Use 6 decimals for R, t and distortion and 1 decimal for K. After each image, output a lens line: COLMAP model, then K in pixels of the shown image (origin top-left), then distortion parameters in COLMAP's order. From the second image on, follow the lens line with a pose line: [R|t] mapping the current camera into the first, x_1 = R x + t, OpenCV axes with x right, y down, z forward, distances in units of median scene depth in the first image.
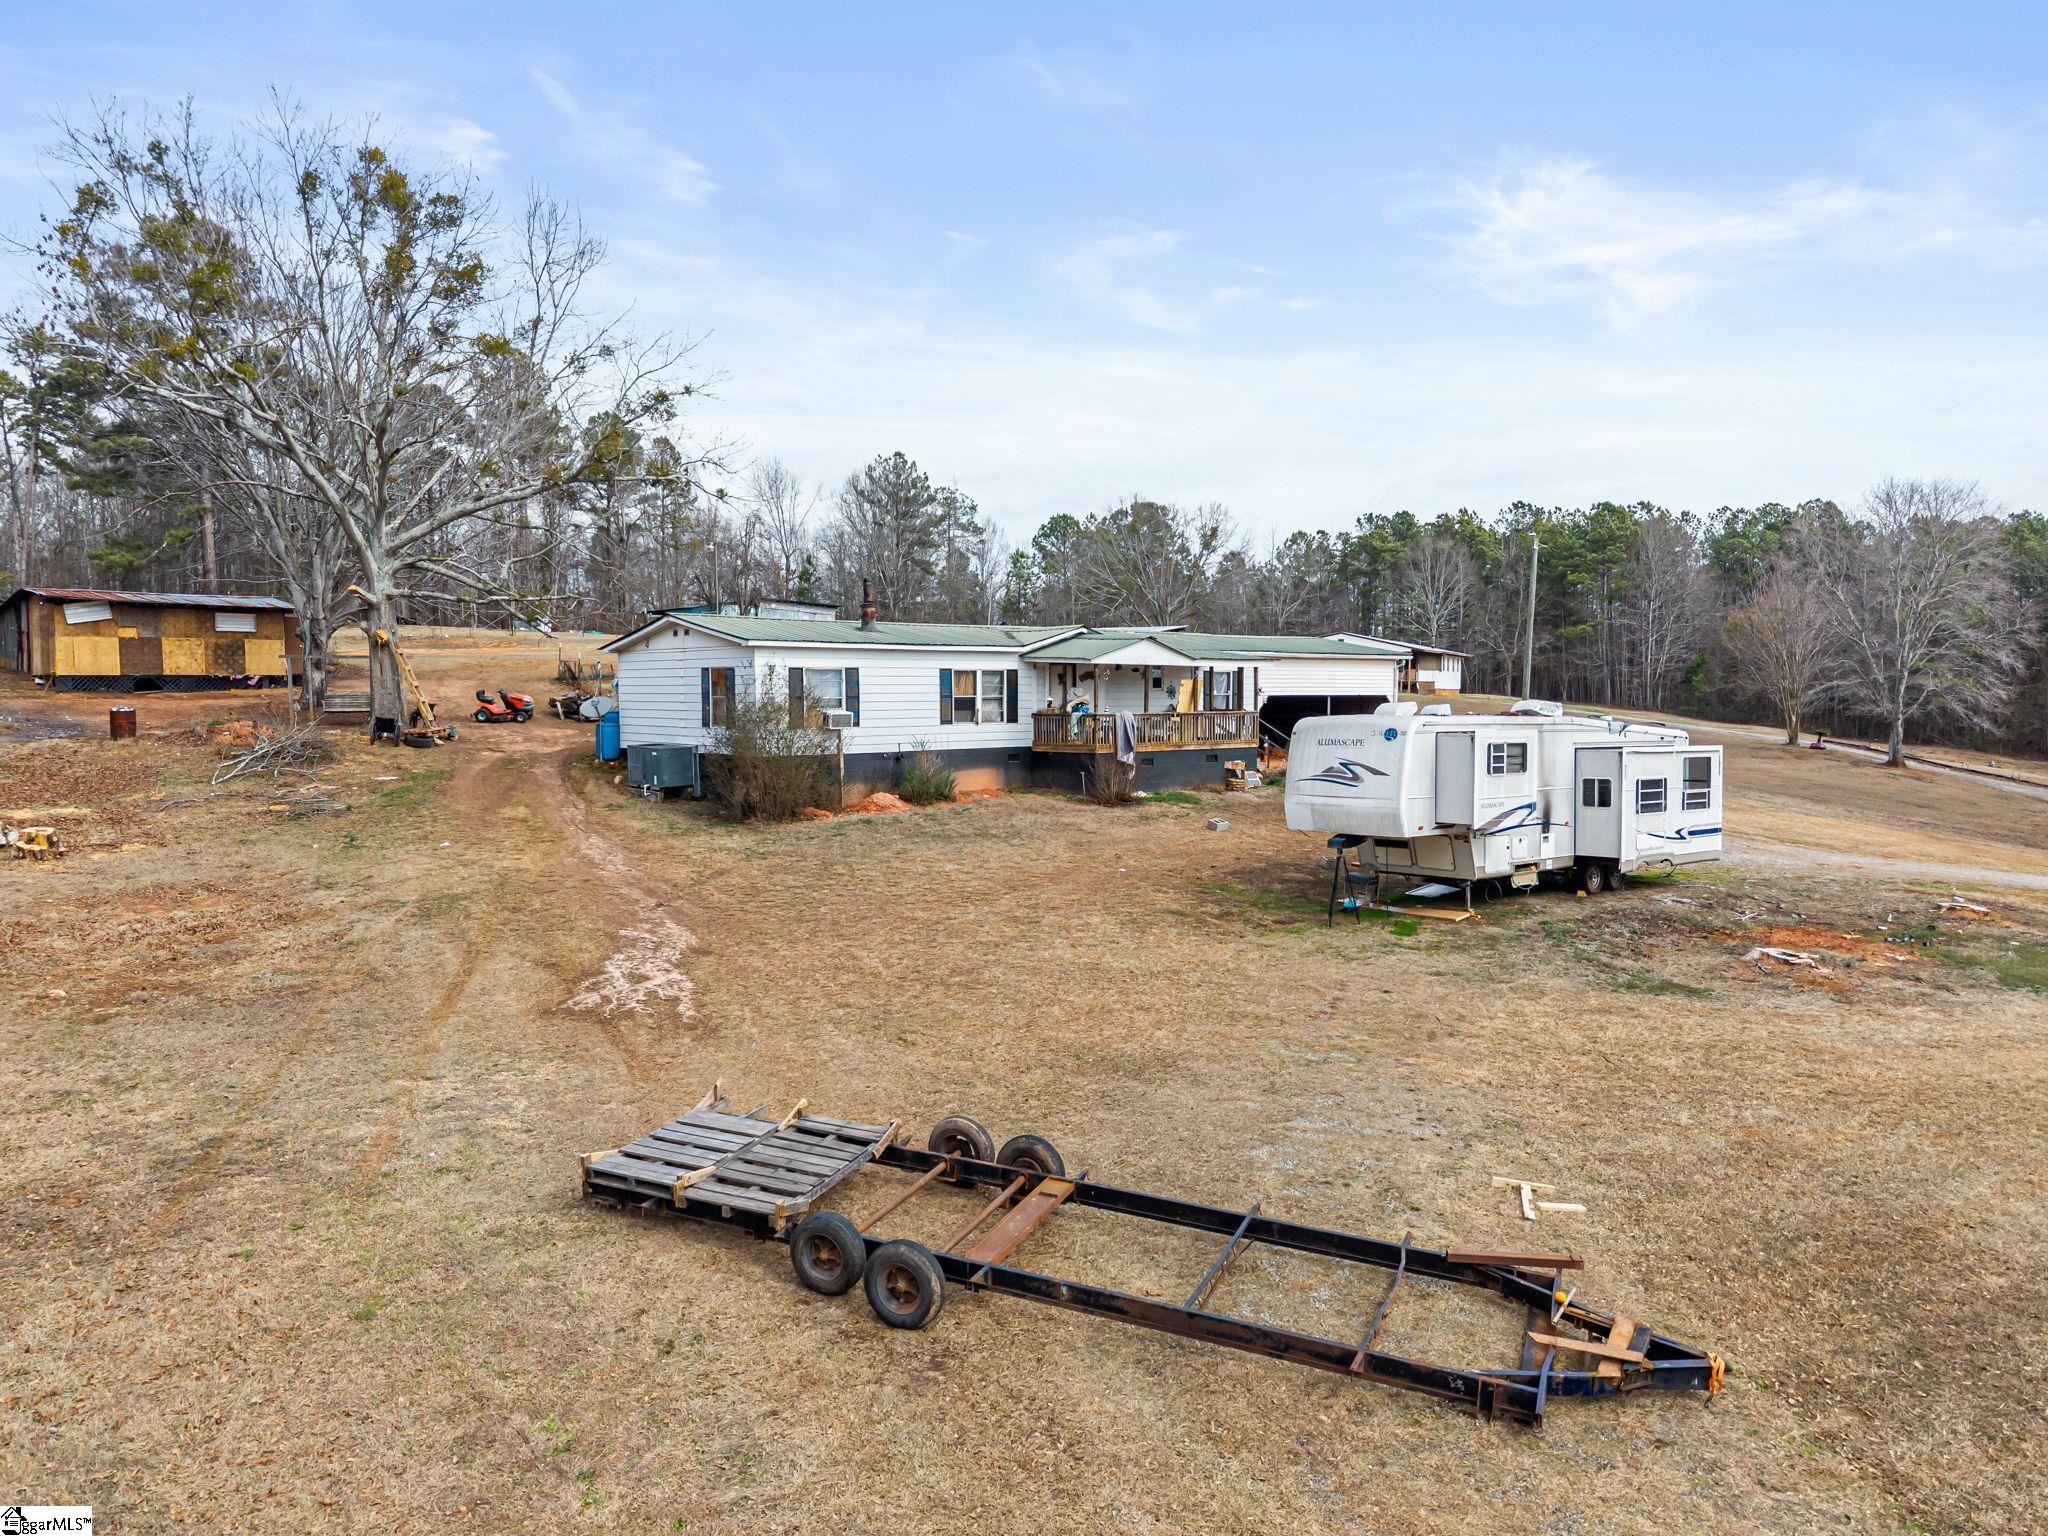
lens RADIAL K [[1406.5, 0, 1024.0], [0, 1406.5, 768.0], [0, 0, 1]] dist [-0.000603, -0.001642]
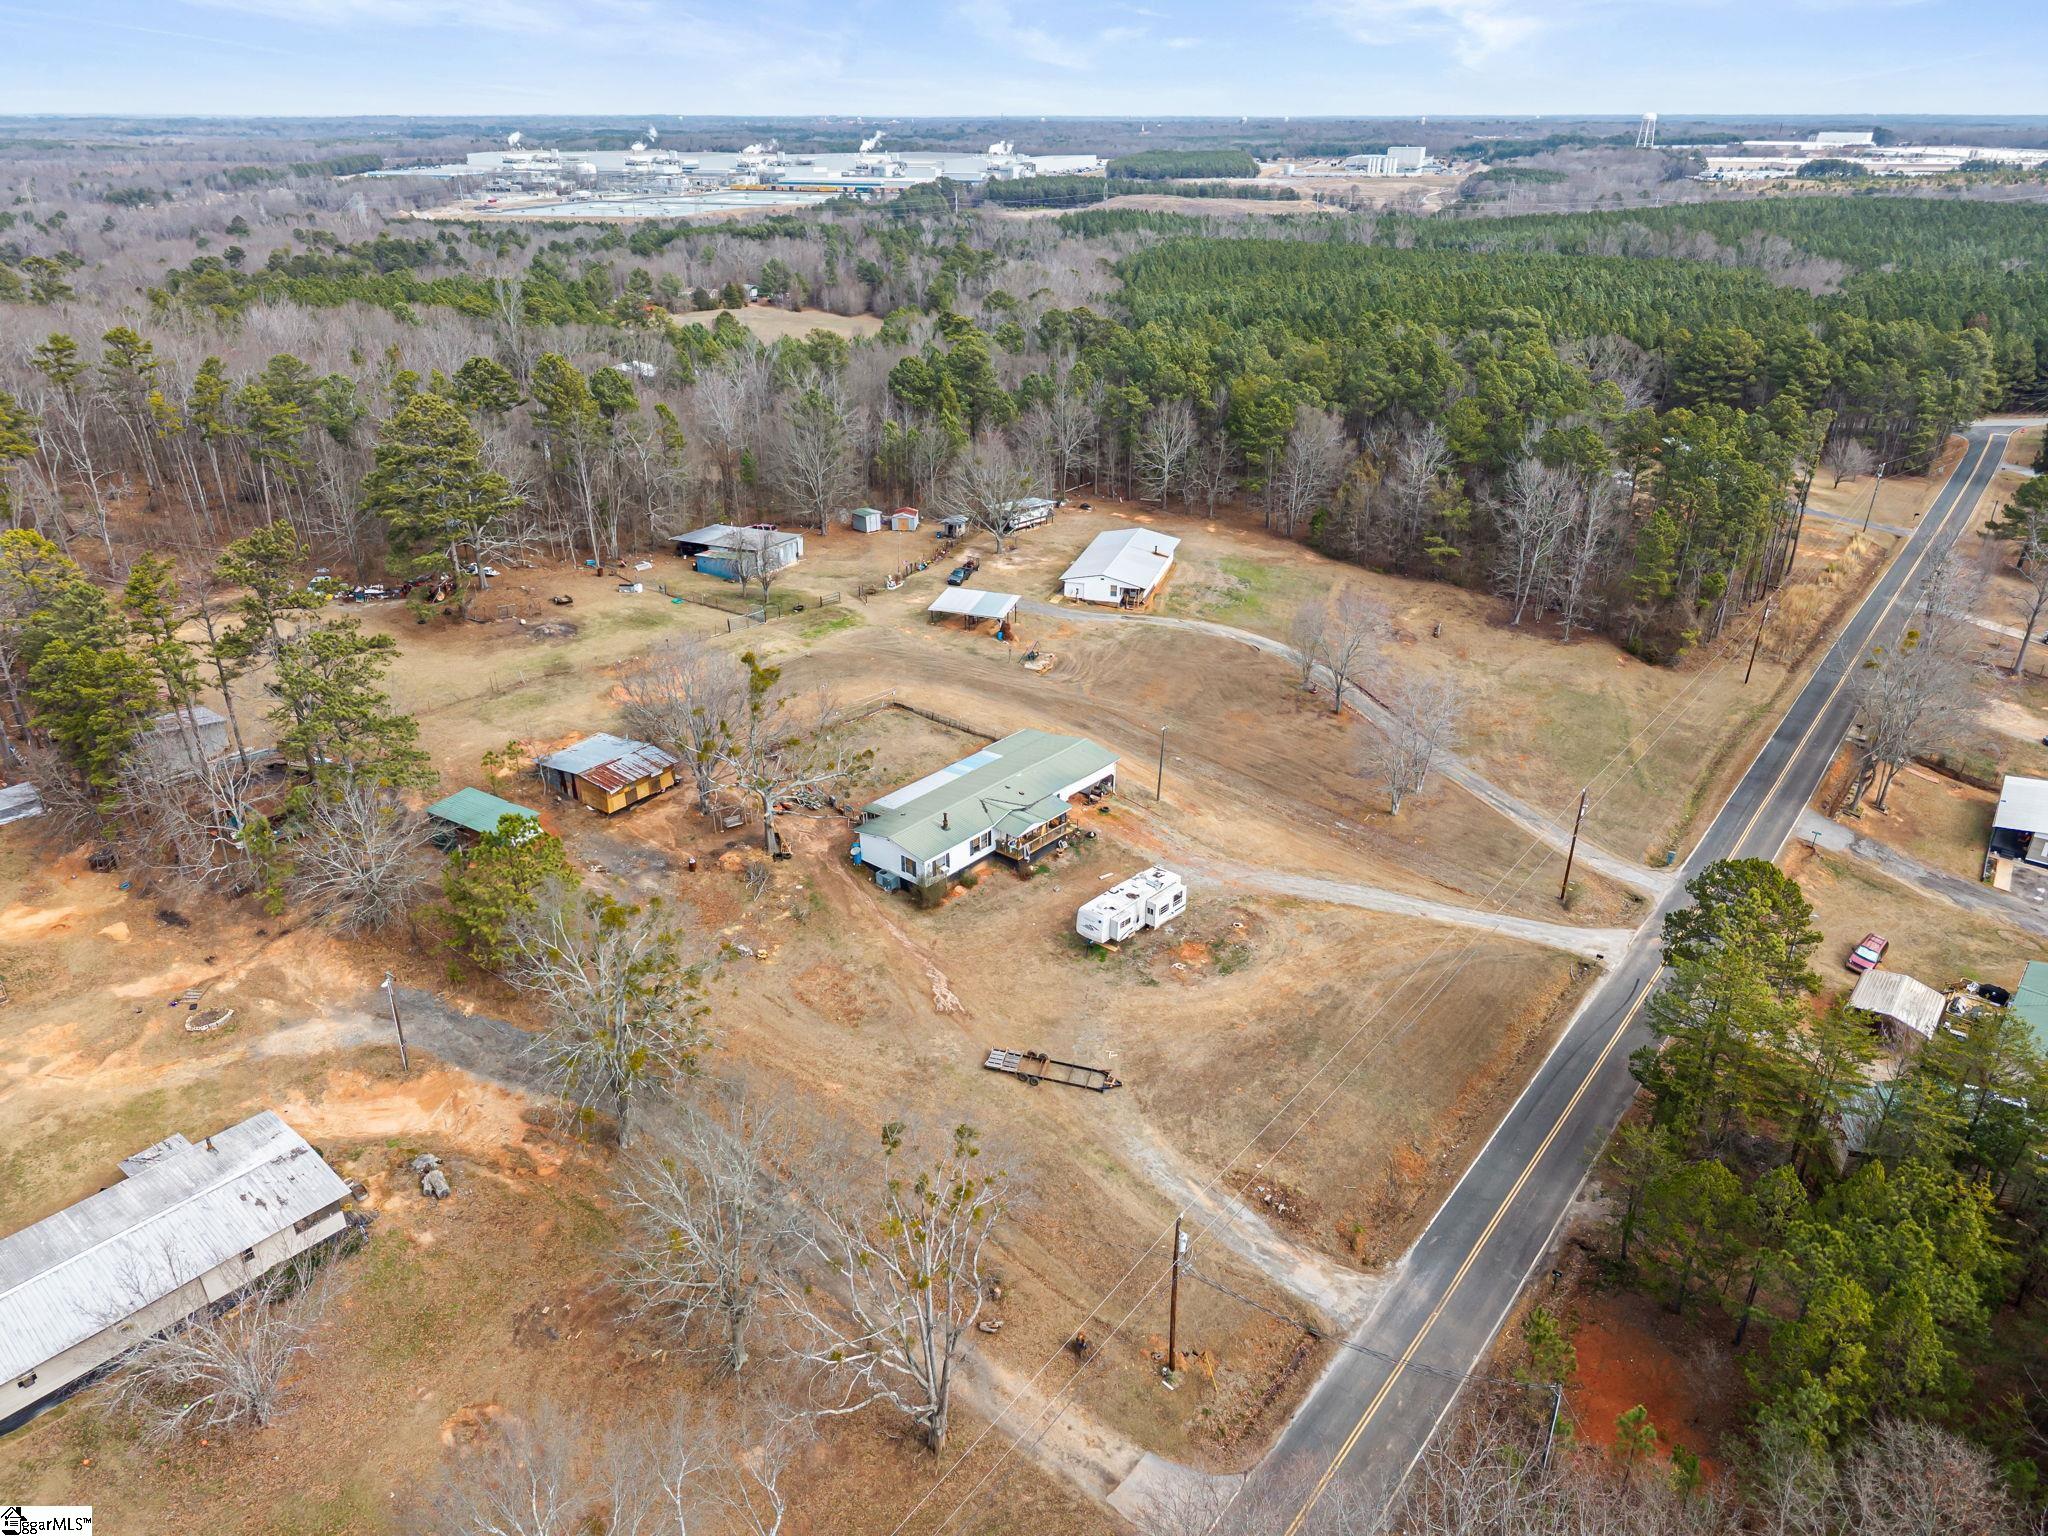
lens RADIAL K [[1406.5, 0, 1024.0], [0, 1406.5, 768.0], [0, 0, 1]] dist [-0.000603, -0.001642]
pose [[0.987170, -0.071510, 0.142764, -0.361483], [0.011570, 0.923791, 0.382721, -1.367858], [-0.159252, -0.376159, 0.912767, -1.782902]]
